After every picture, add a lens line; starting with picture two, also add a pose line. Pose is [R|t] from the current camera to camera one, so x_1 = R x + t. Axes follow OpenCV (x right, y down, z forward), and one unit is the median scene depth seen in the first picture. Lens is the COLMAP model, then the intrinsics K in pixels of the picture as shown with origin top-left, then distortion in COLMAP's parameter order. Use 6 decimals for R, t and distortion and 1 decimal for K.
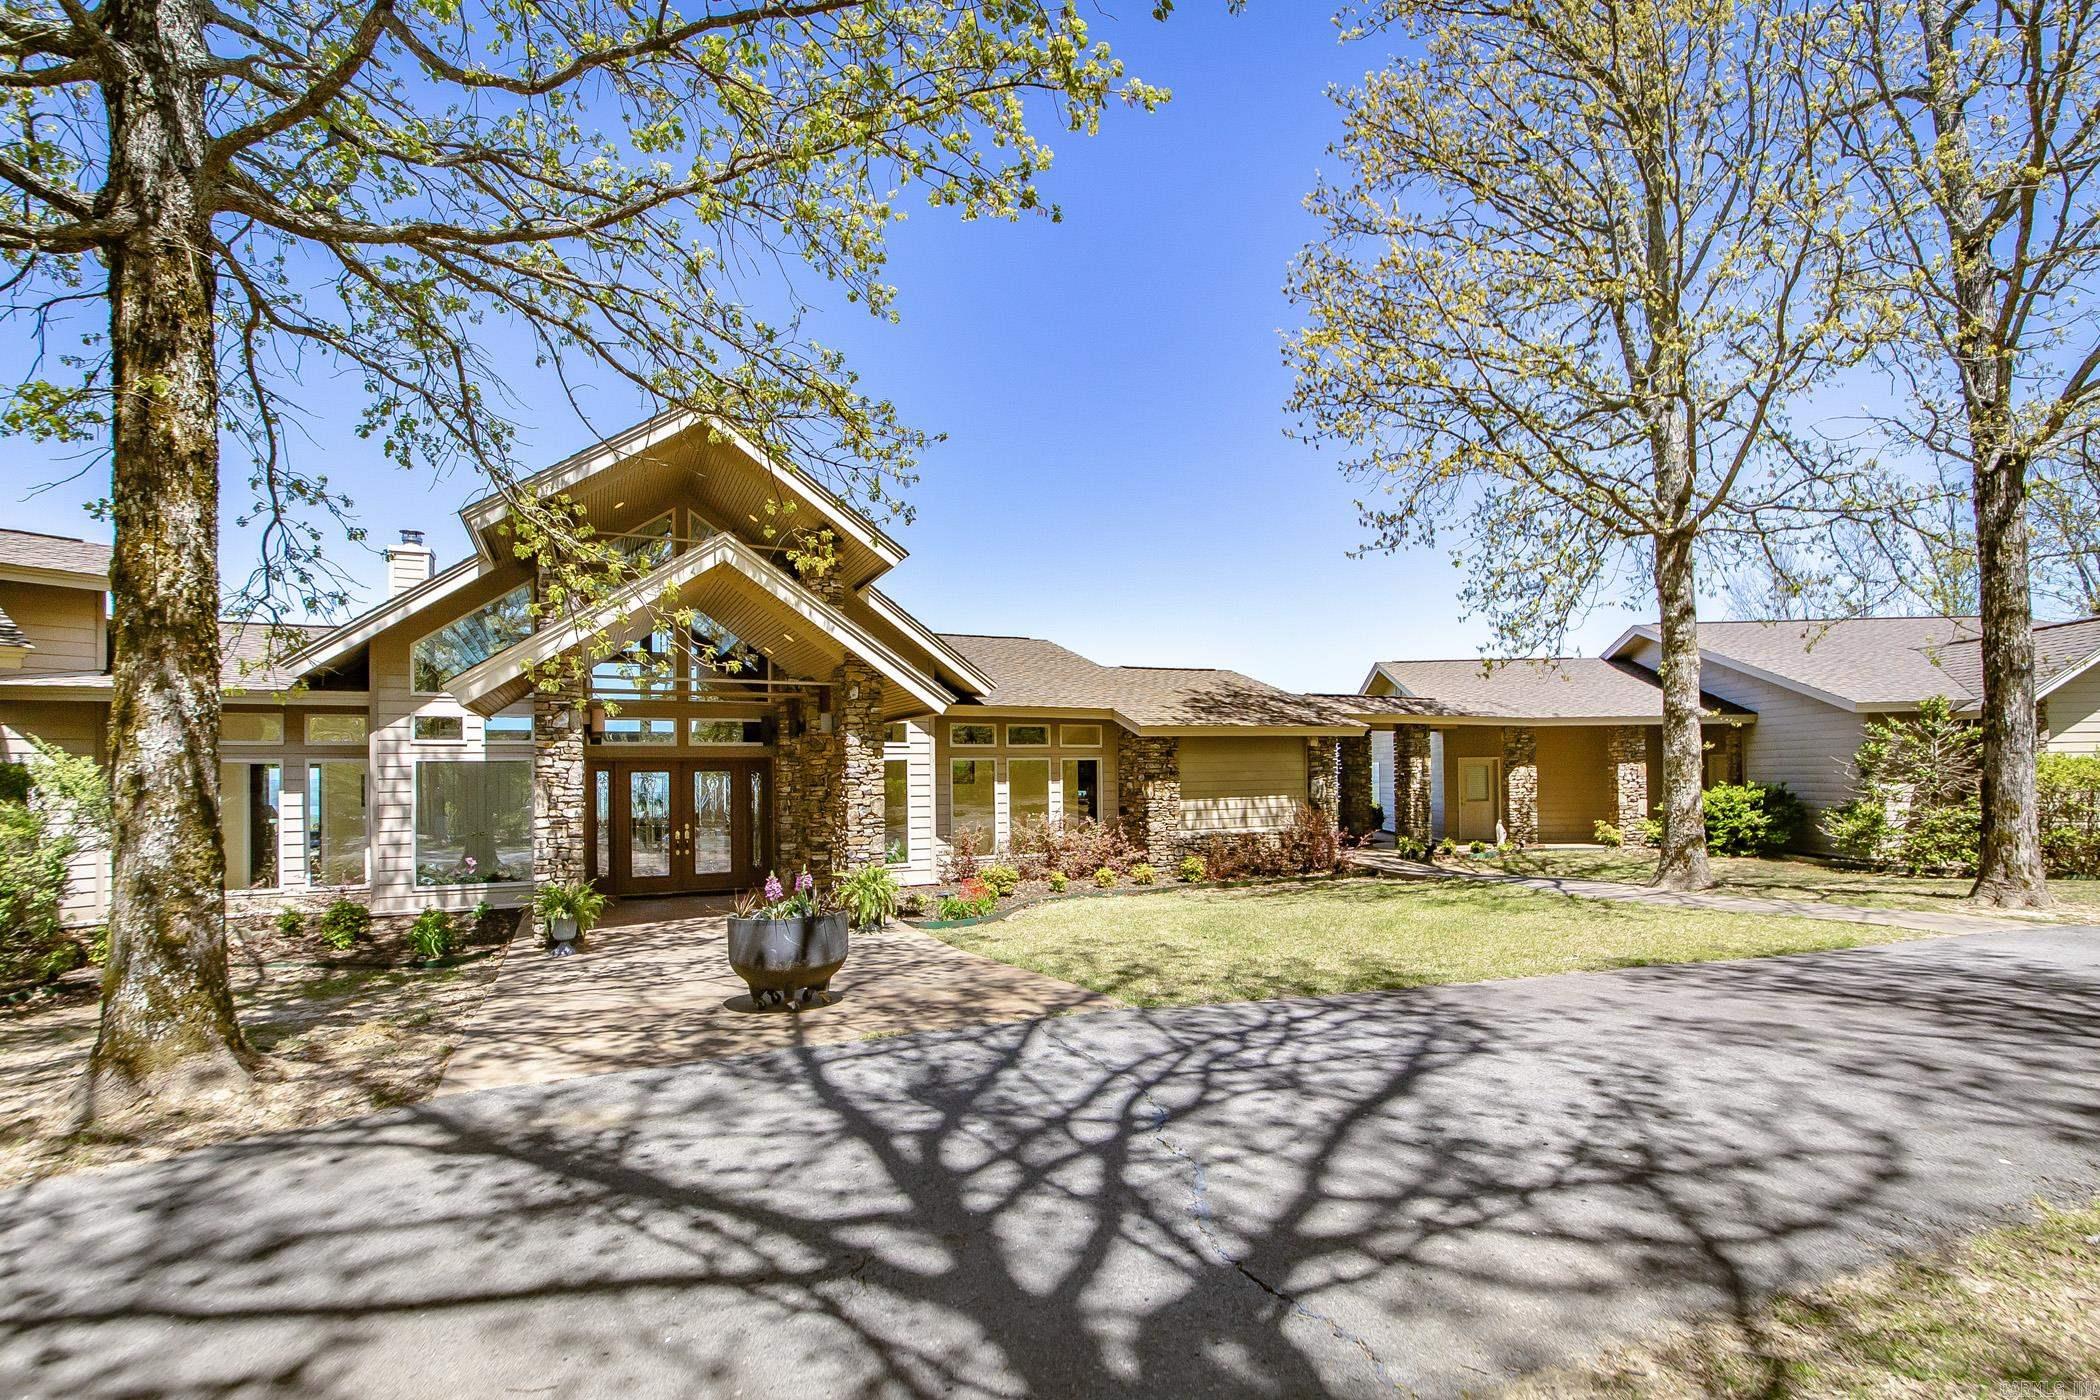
lens RADIAL K [[888.4, 0, 1047.8], [0, 888.4, 743.5], [0, 0, 1]] dist [-0.001255, -0.000169]
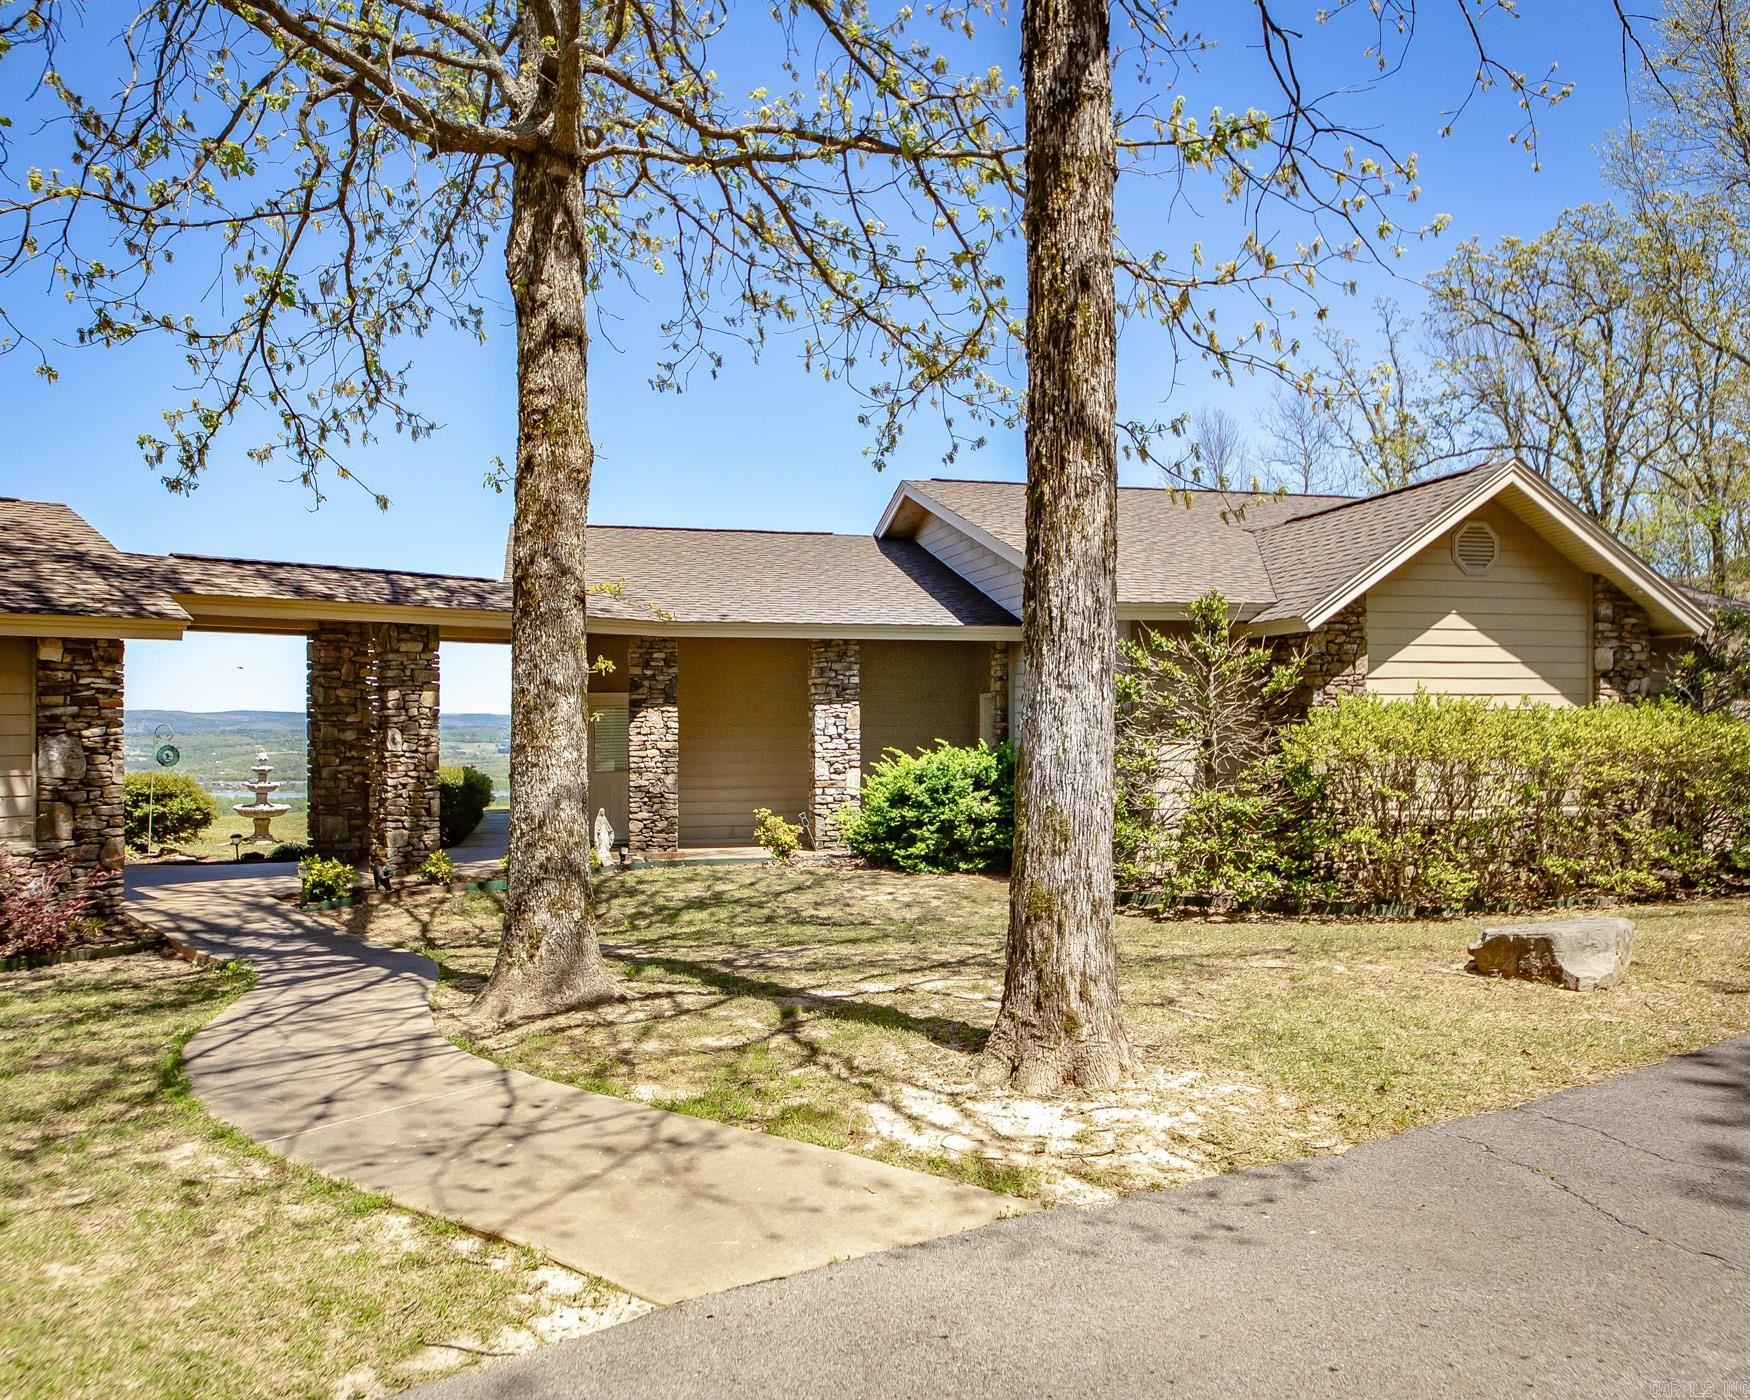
lens RADIAL K [[1145.3, 0, 875.5], [0, 1145.3, 669.3], [0, 0, 1]] dist [0.002951, 0.000662]
pose [[0.951471, 0.019538, 0.307117, 0.569423], [-0.017651, 0.999804, -0.008920, 0.006026], [-0.307231, 0.003067, 0.951630, 0.362013]]
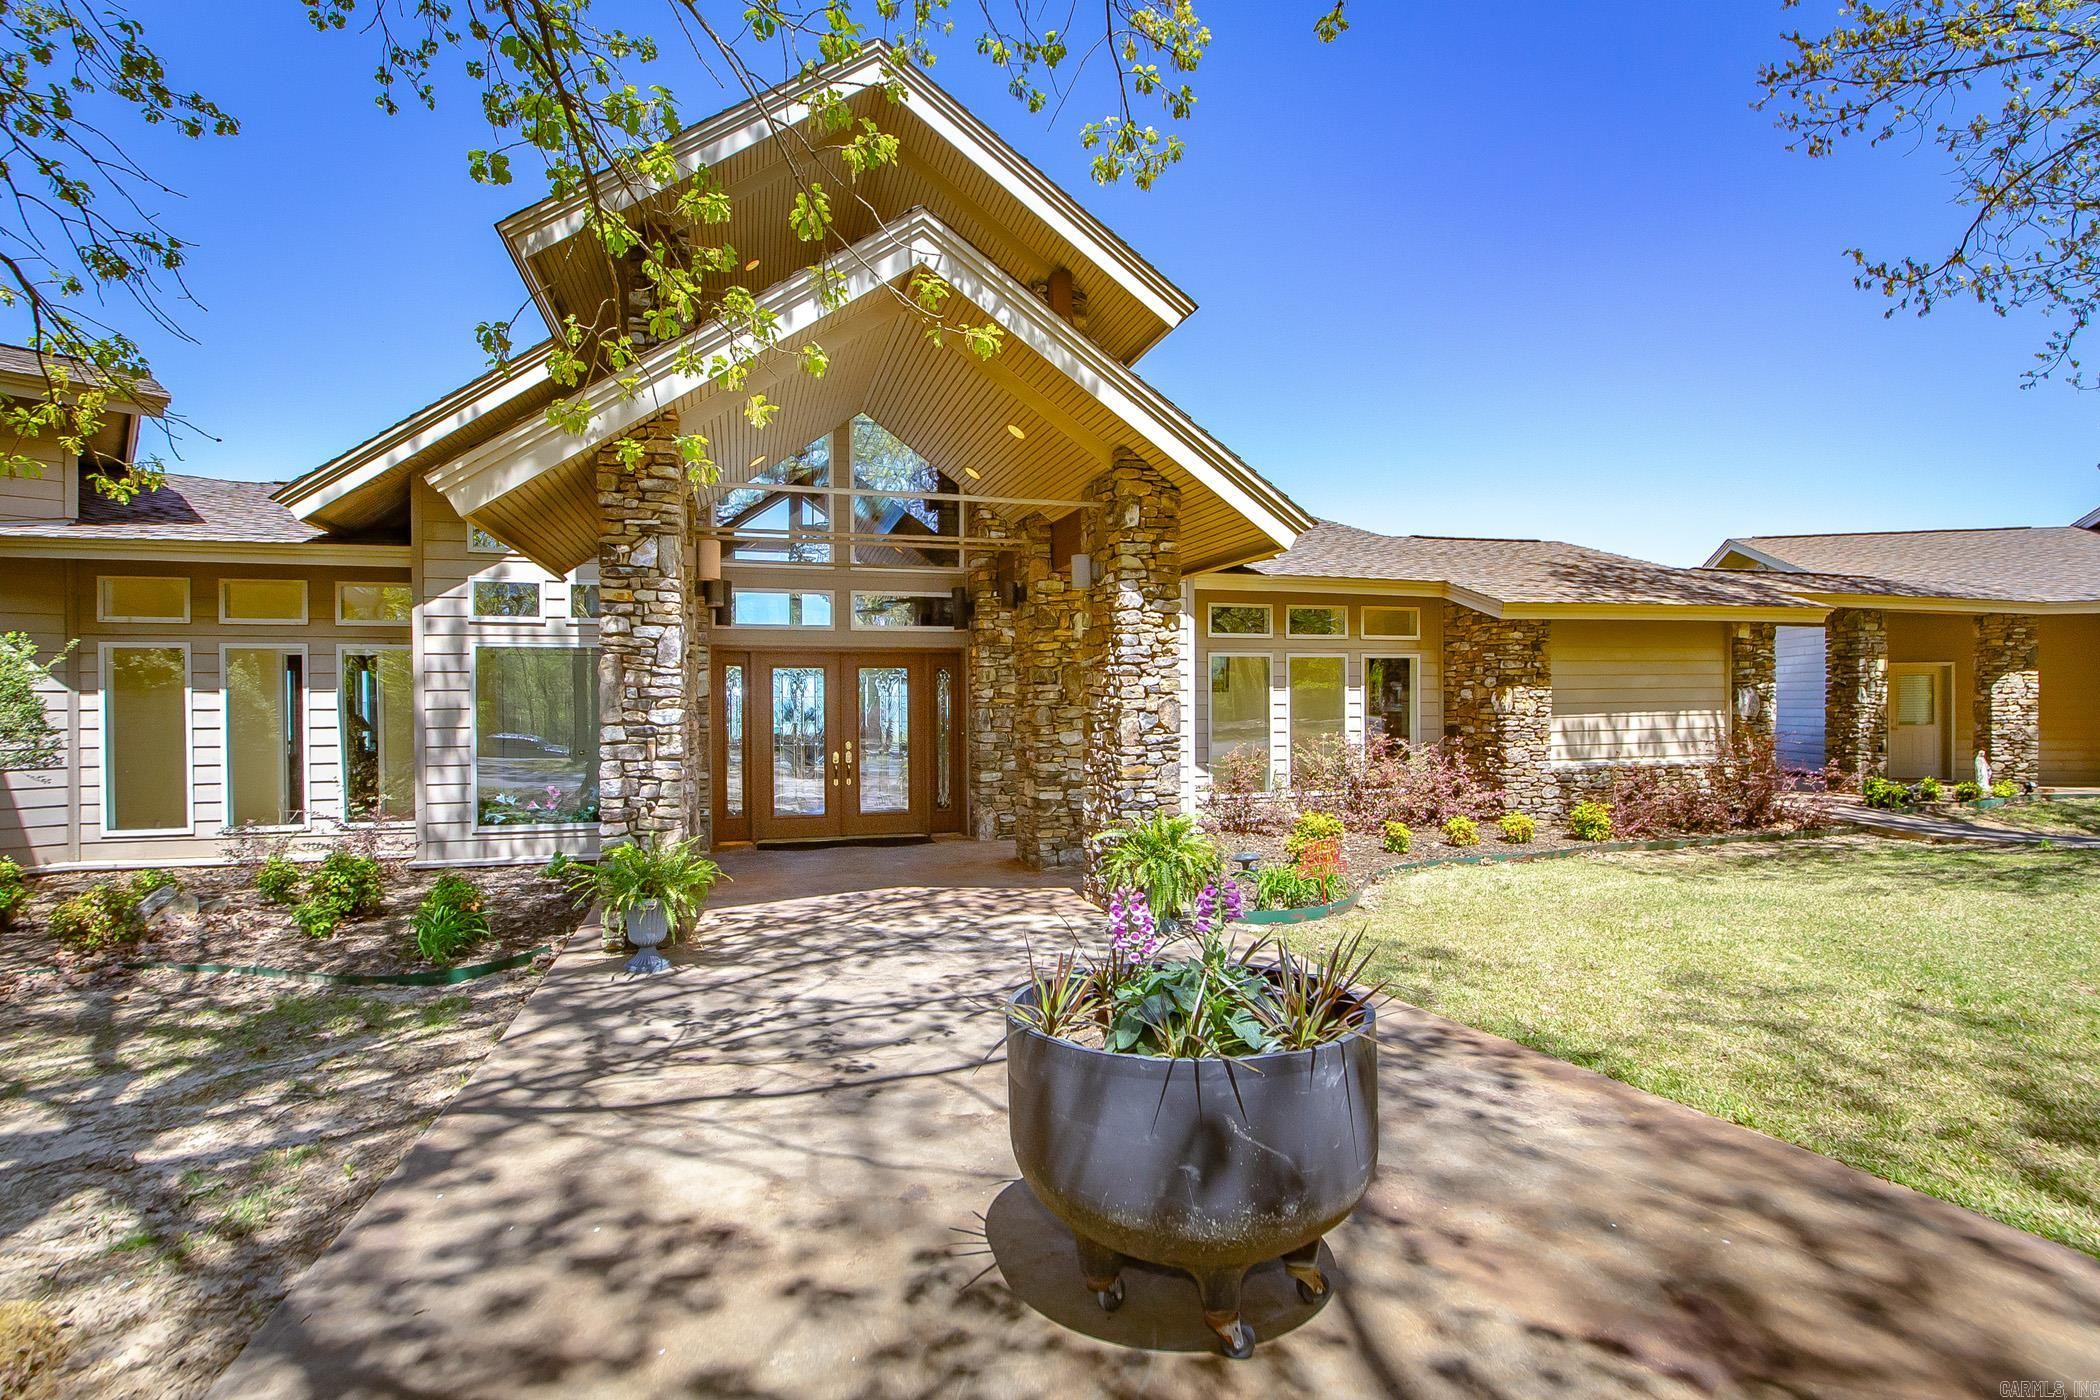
lens RADIAL K [[825.2, 0, 1050.0], [0, 825.2, 700.0], [0, 0, 1]] dist [0.000864, 0.000046]
pose [[0.991086, 0.003980, -0.133166, -0.149393], [-0.000048, 0.999564, 0.029516, 0.034982], [0.133226, -0.029246, 0.990654, 0.344882]]
